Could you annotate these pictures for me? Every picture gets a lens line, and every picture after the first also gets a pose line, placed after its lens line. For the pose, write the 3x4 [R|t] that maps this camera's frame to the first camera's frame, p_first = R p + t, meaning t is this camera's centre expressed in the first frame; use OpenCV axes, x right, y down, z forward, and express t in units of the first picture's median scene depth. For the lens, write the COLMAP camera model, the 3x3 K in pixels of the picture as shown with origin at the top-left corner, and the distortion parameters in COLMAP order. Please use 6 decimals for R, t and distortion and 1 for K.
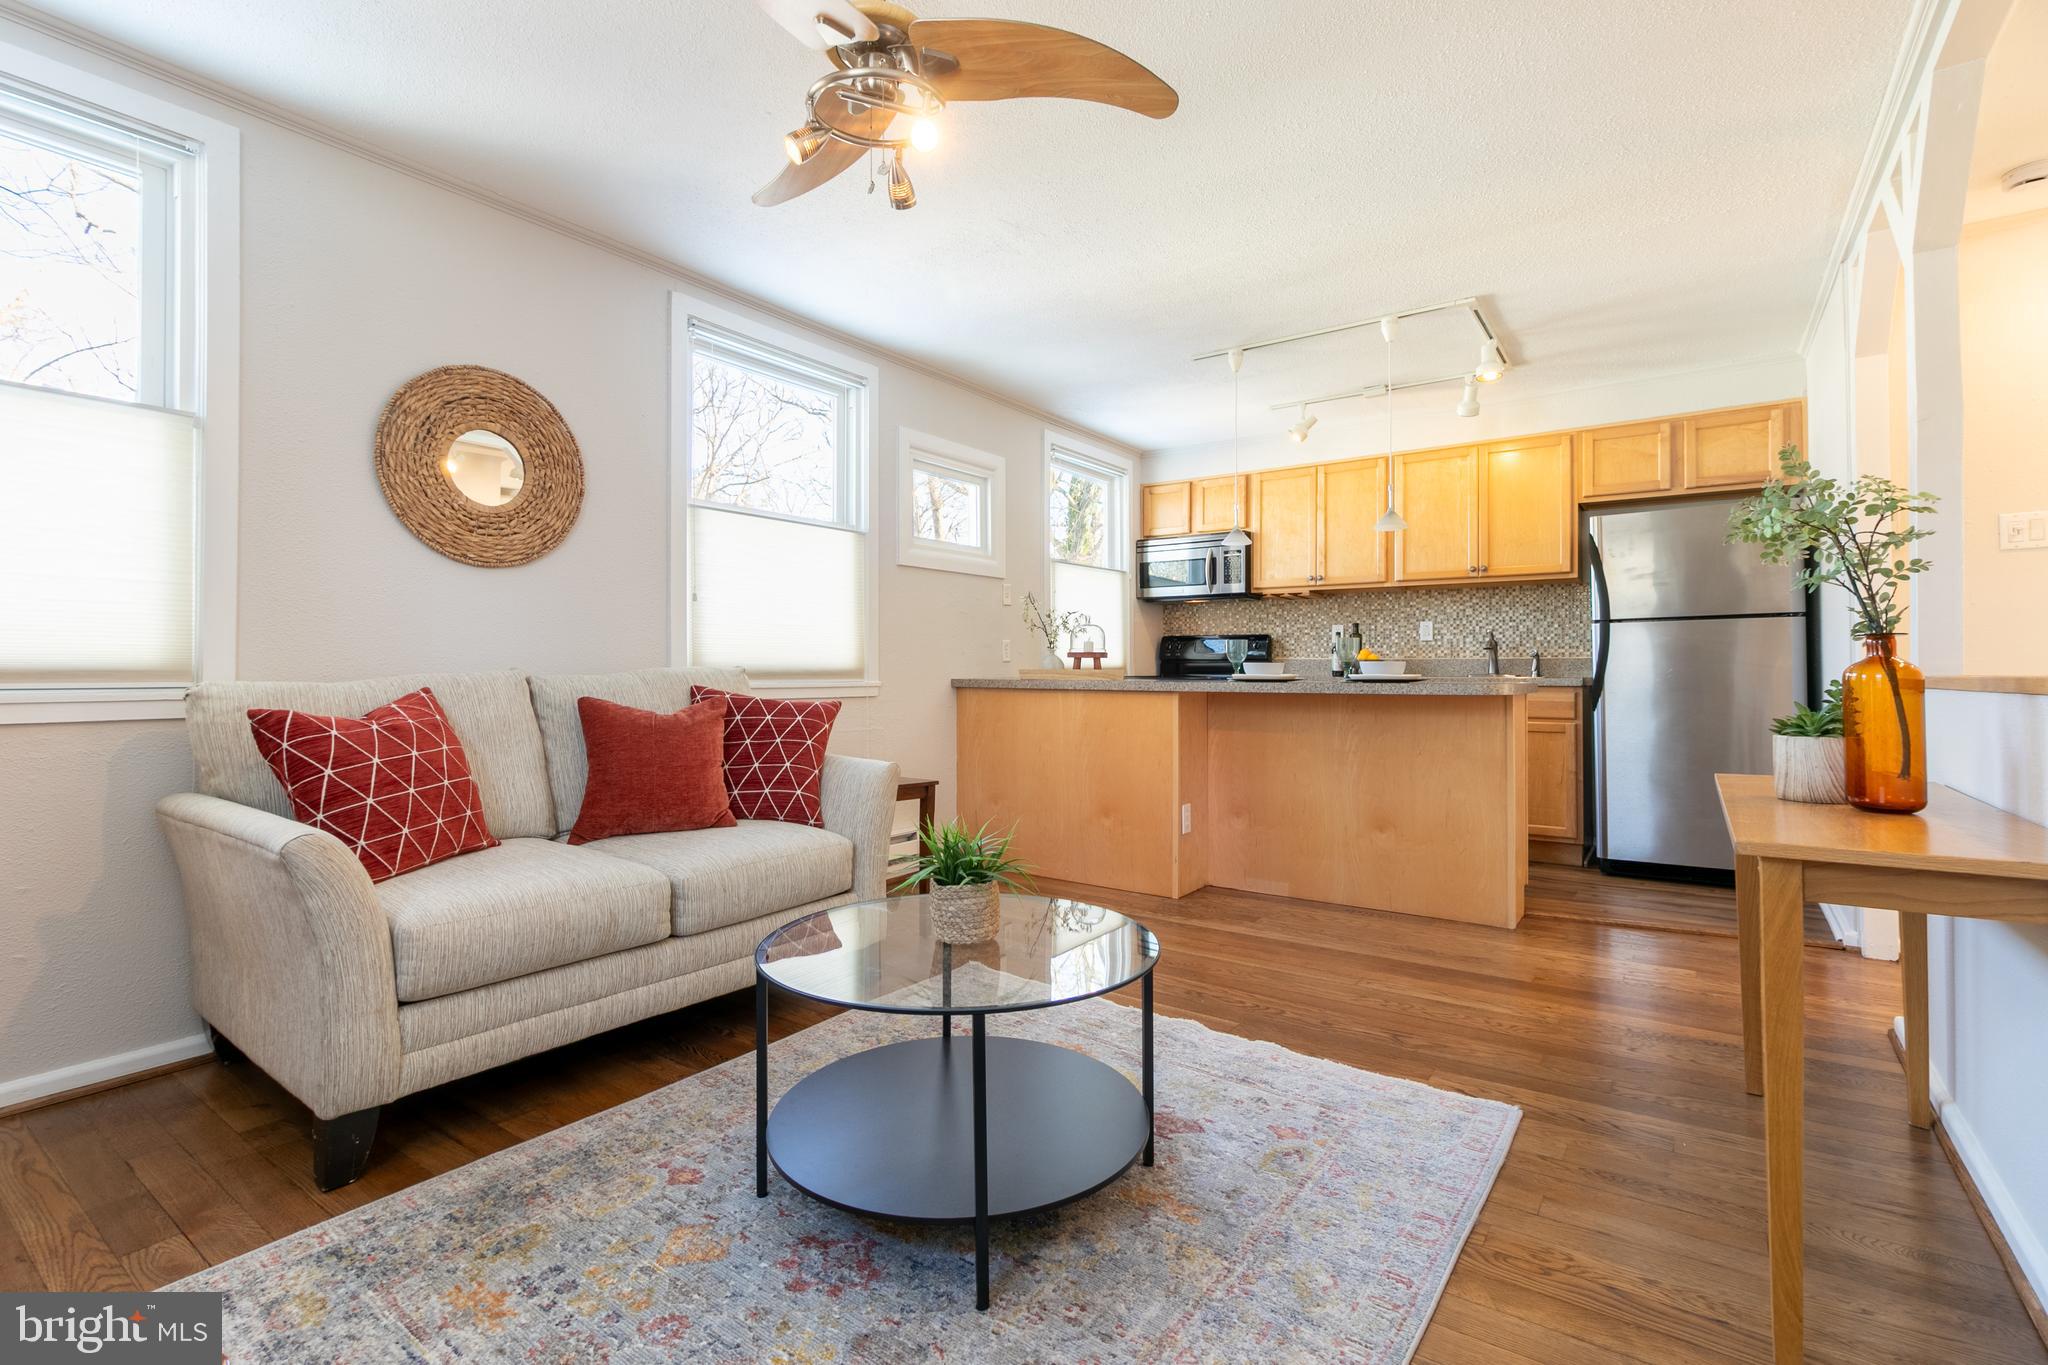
lens RADIAL K [[947.6, 0, 1005.1], [0, 947.6, 660.3], [0, 0, 1]] dist [0.003665, 0.001178]
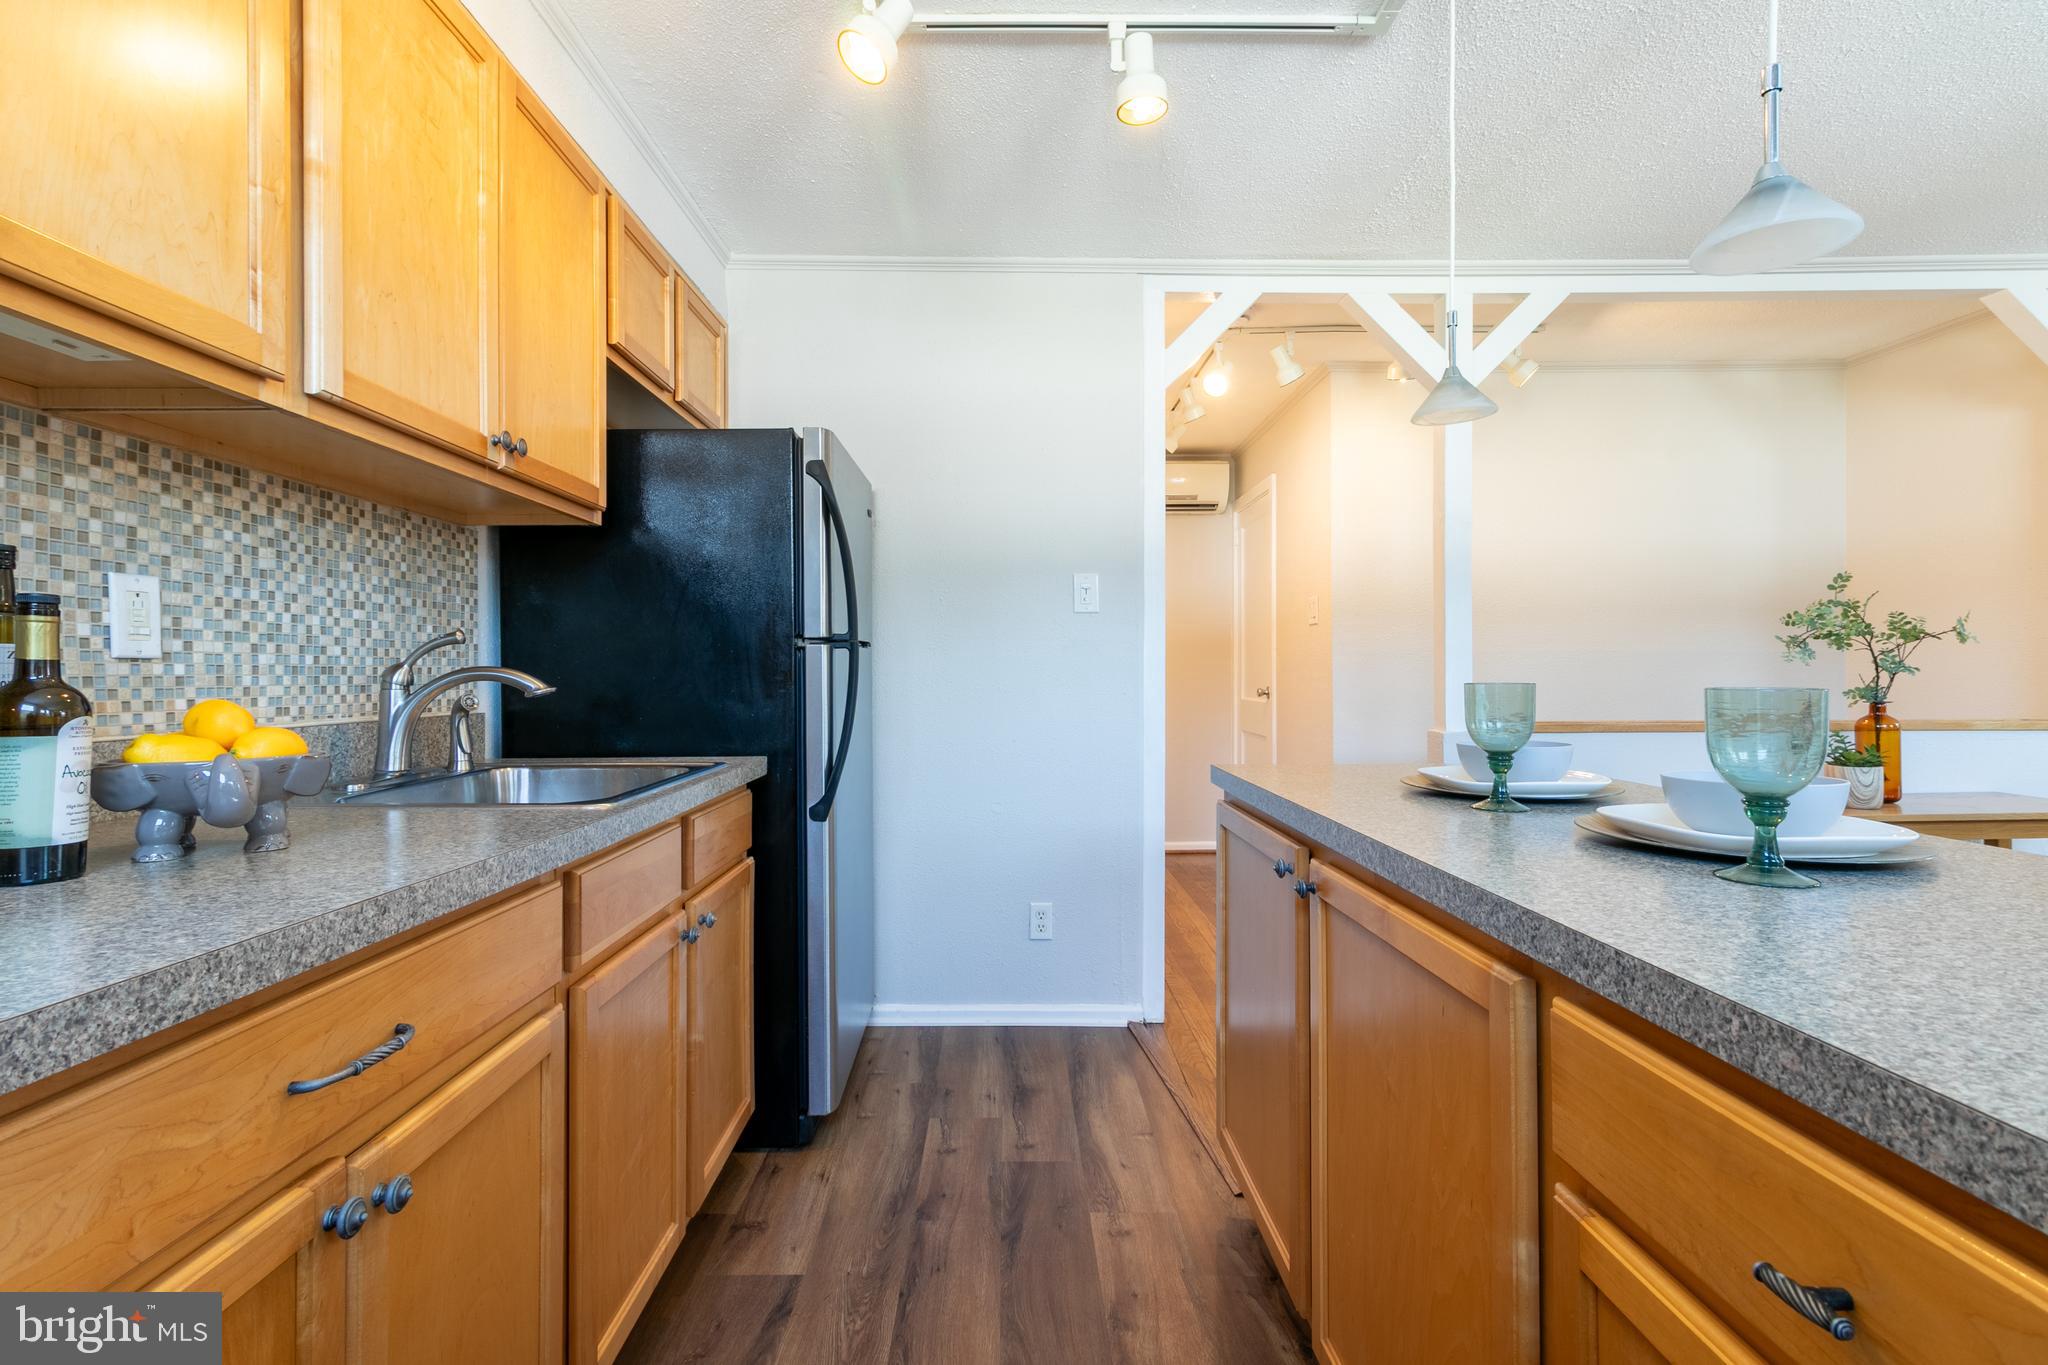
lens RADIAL K [[947.6, 0, 985.5], [0, 947.6, 665.0], [0, 0, 1]] dist [0.003665, 0.001178]
pose [[-0.586472, 0.006821, 0.809941, 0.172559], [-0.007433, 0.999877, -0.013803, -0.021892], [-0.809935, -0.014115, -0.586349, 1.246334]]
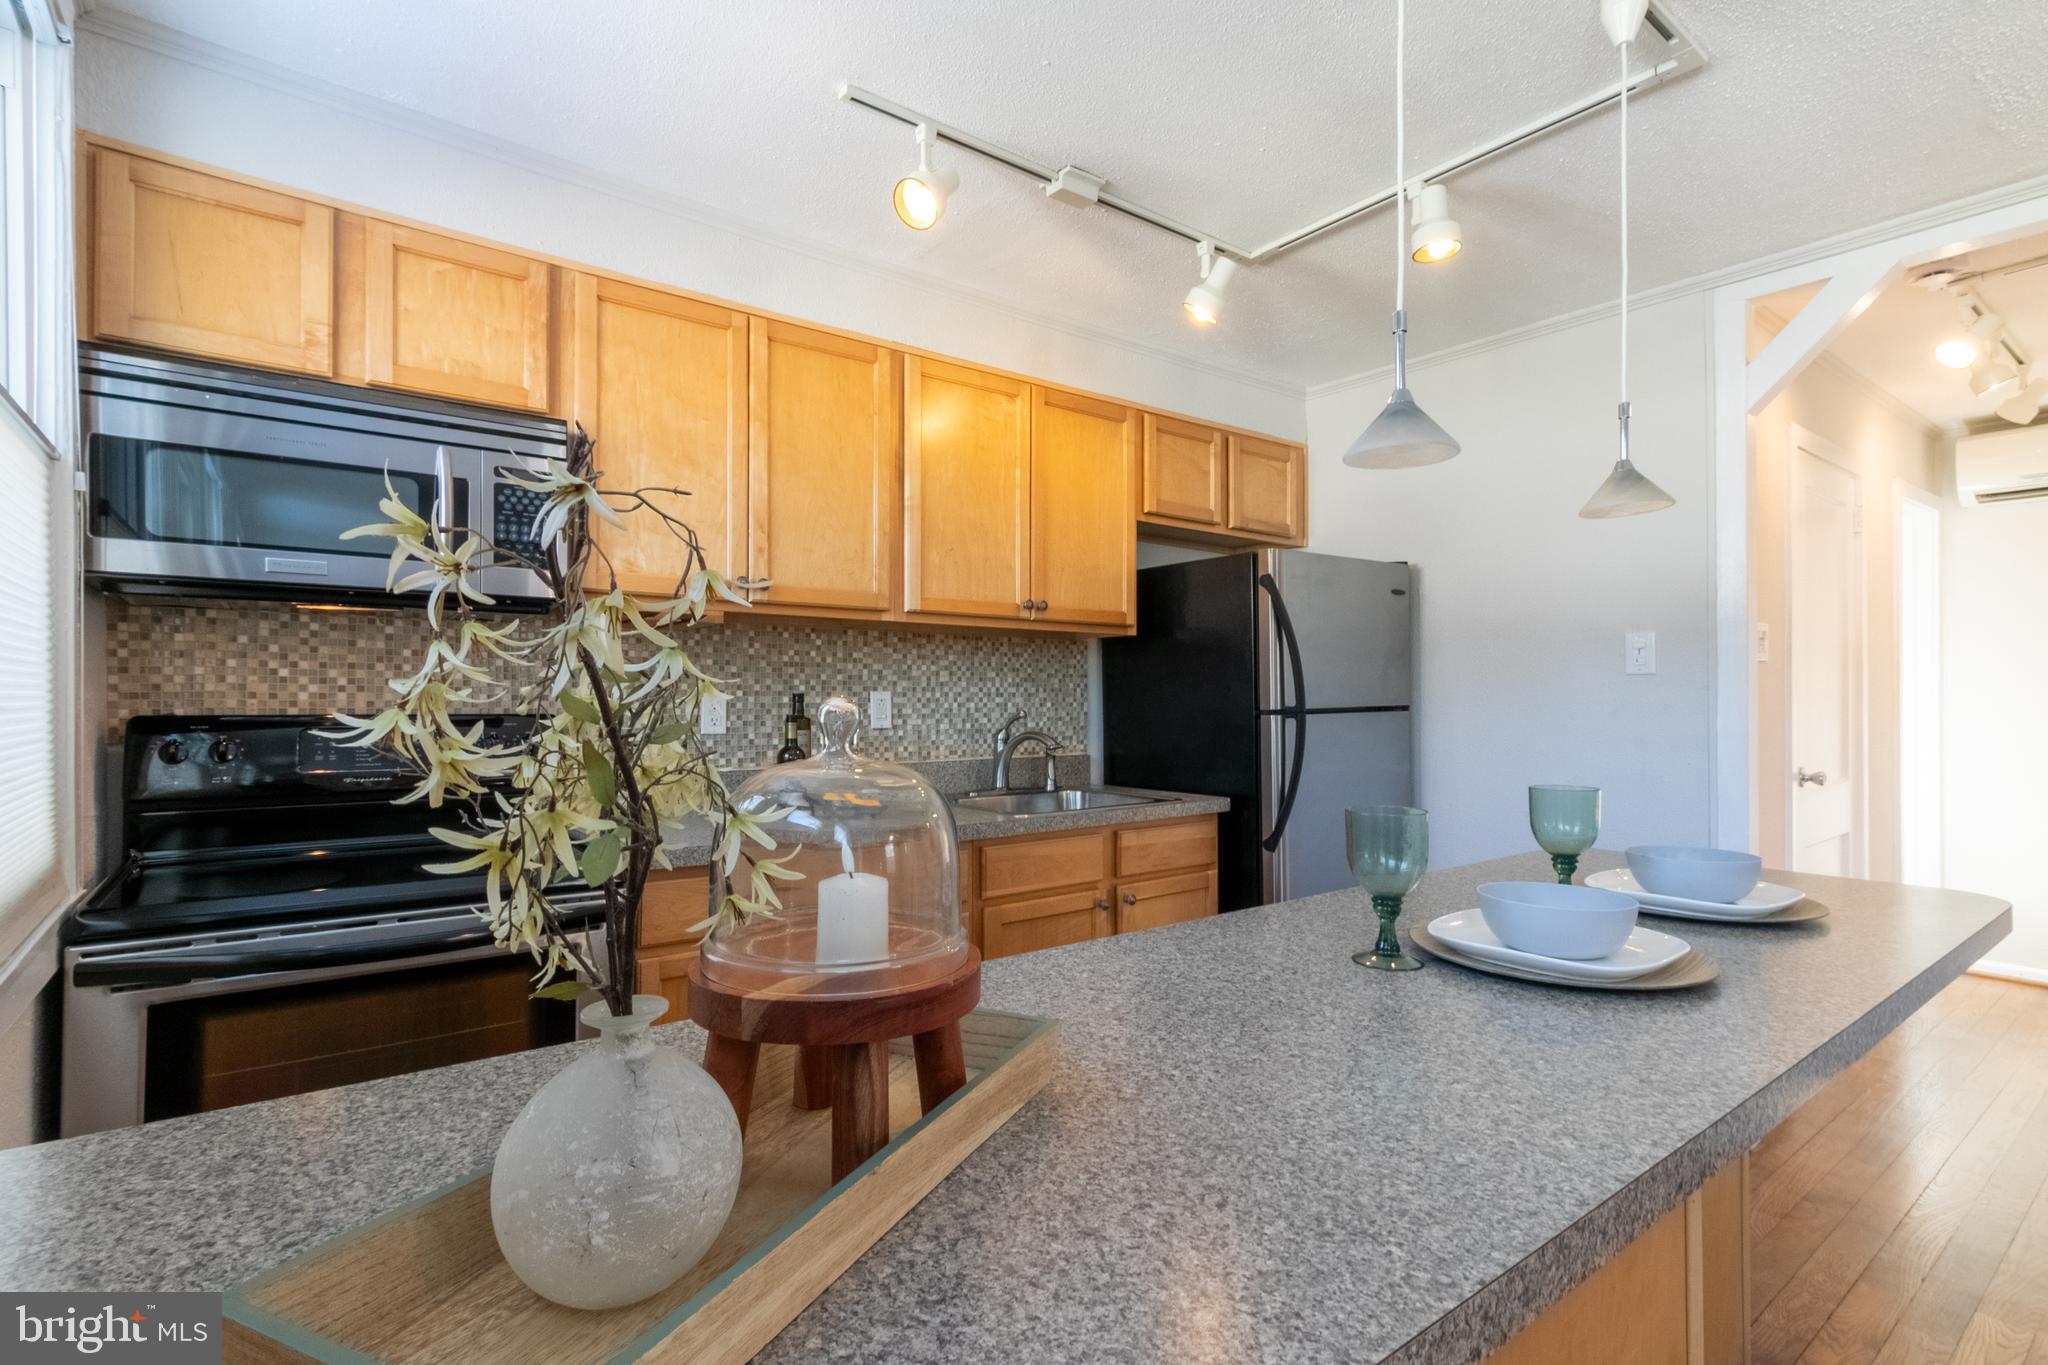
lens RADIAL K [[947.6, 0, 1013.8], [0, 947.6, 695.2], [0, 0, 1]] dist [0.003665, 0.001178]
pose [[0.282768, -0.000786, 0.959188, -0.047742], [-0.009604, 0.999947, 0.003651, -0.053258], [-0.959140, -0.010244, 0.282745, 1.006580]]
